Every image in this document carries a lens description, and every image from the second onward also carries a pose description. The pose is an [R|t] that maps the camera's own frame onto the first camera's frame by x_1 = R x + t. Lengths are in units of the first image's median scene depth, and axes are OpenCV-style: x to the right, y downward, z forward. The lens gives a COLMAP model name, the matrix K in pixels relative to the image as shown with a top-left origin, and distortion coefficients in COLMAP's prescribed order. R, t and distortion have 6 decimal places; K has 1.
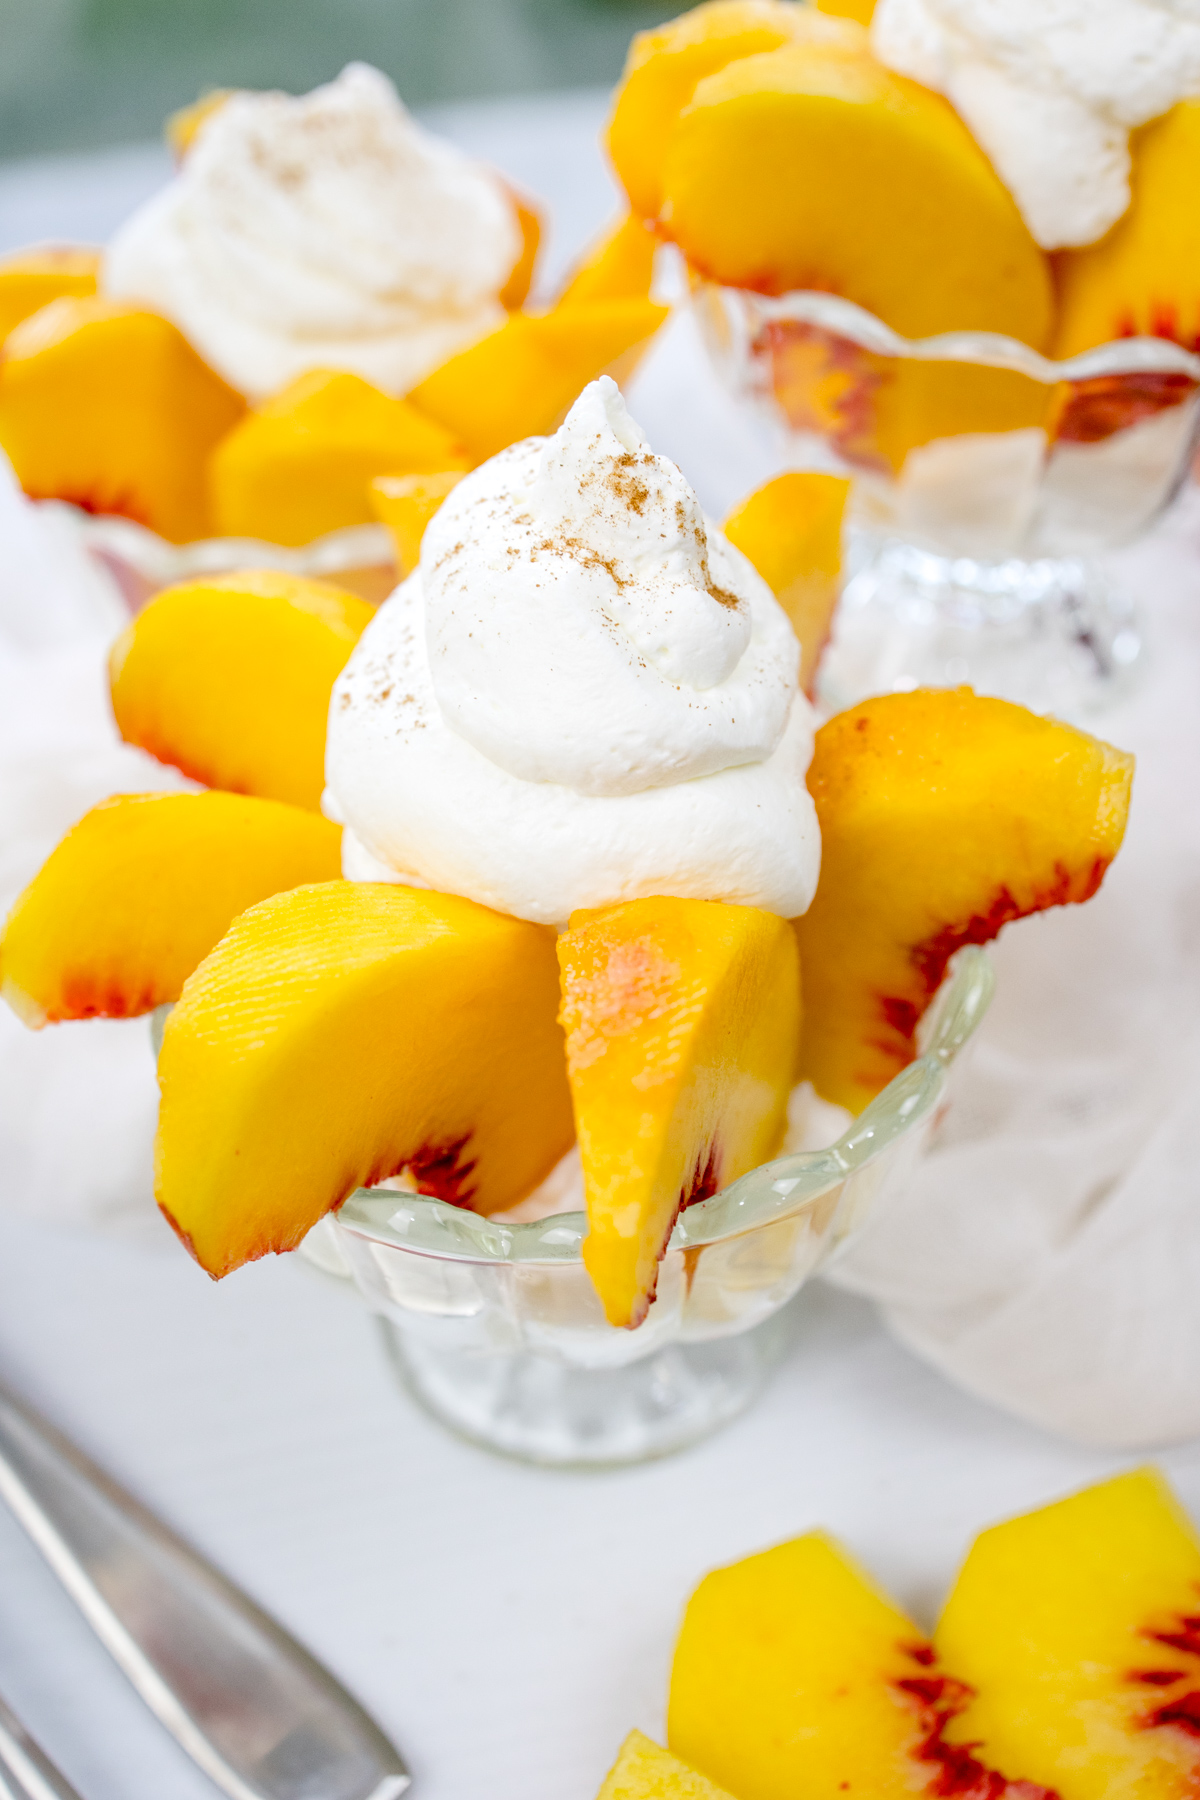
lens RADIAL K [[1994.7, 0, 694.4], [0, 1994.7, 899.4], [0, 0, 1]] dist [-0.004003, -0.025402]
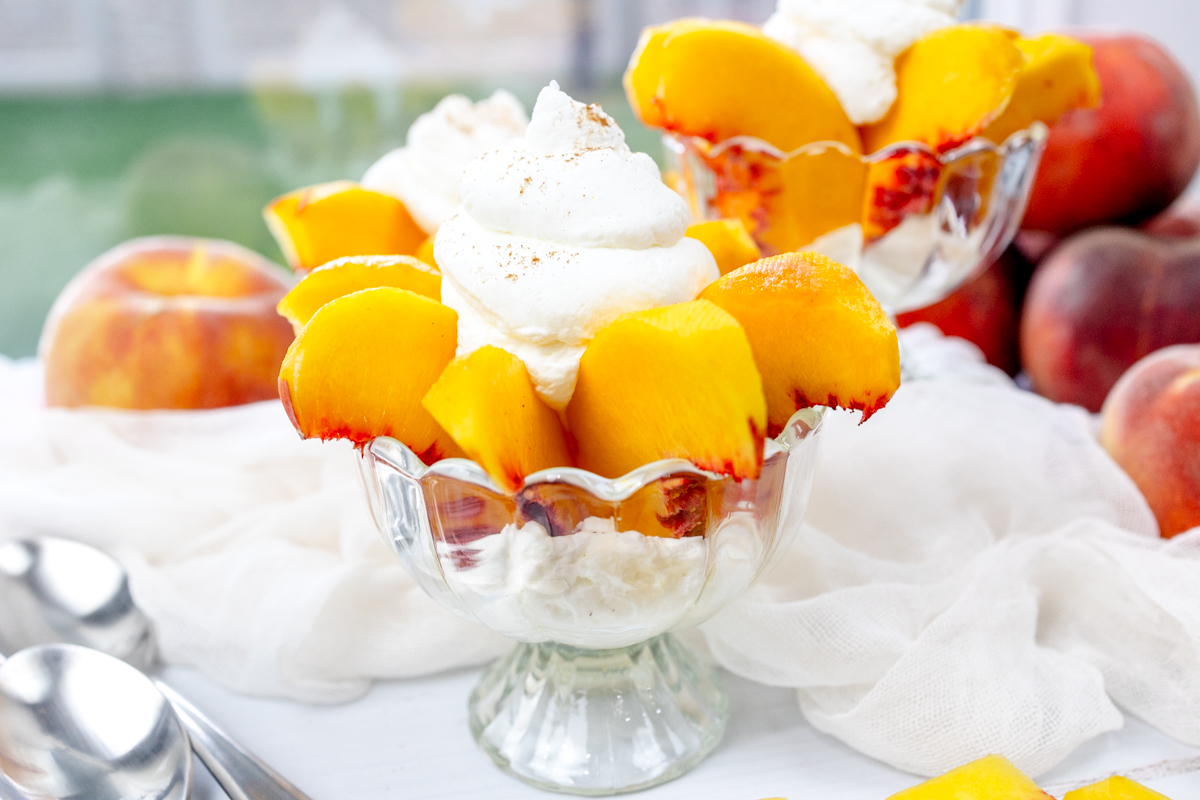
lens RADIAL K [[1290.5, 0, 598.2], [0, 1290.5, 381.8], [0, 0, 1]] dist [0.035667, 0.030460]
pose [[0.559161, -0.281704, 0.779732, -1.118496], [0.588850, 0.797001, -0.134333, 0.184910], [-0.583605, 0.534259, 0.611533, 0.321756]]
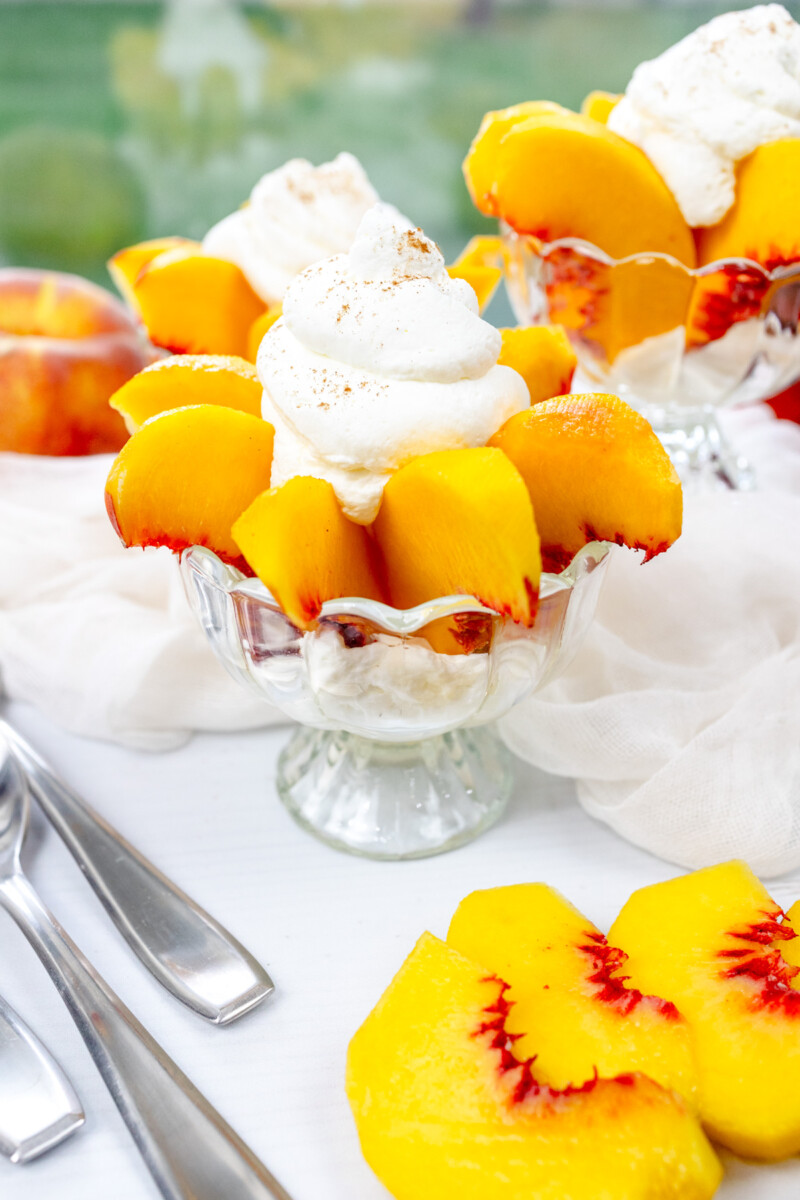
lens RADIAL K [[1317.9, 0, 398.0], [0, 1317.9, 582.8], [0, 0, 1]] dist [0.023582, 0.039620]
pose [[0.619901, -0.384514, 0.684011, -1.108019], [0.532657, 0.846302, -0.006988, 0.092479], [-0.576193, 0.368675, 0.729438, 0.124439]]
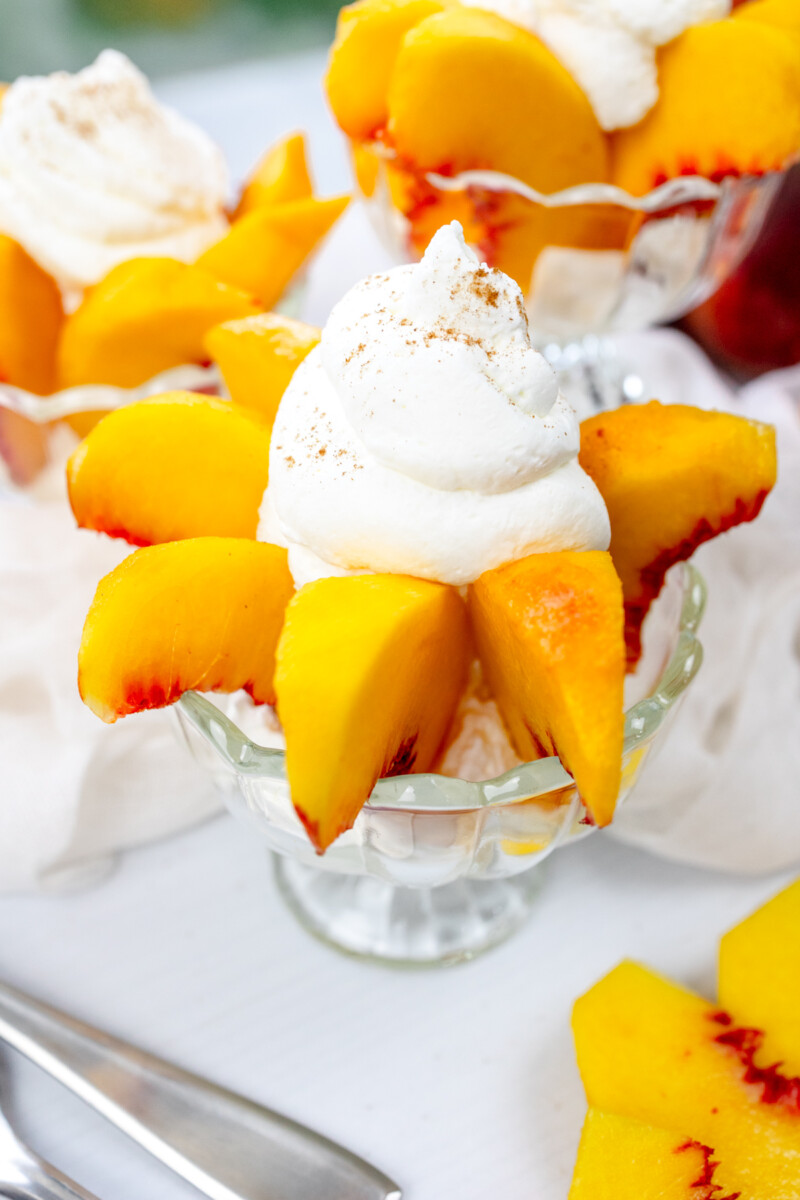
lens RADIAL K [[1290.5, 0, 399.0], [0, 1290.5, 585.4], [0, 0, 1]] dist [0.035667, 0.030460]
pose [[0.964706, -0.159696, 0.209381, -0.331650], [0.164417, 0.986377, -0.005220, 0.010419], [-0.205695, 0.039462, 0.977820, 0.051971]]
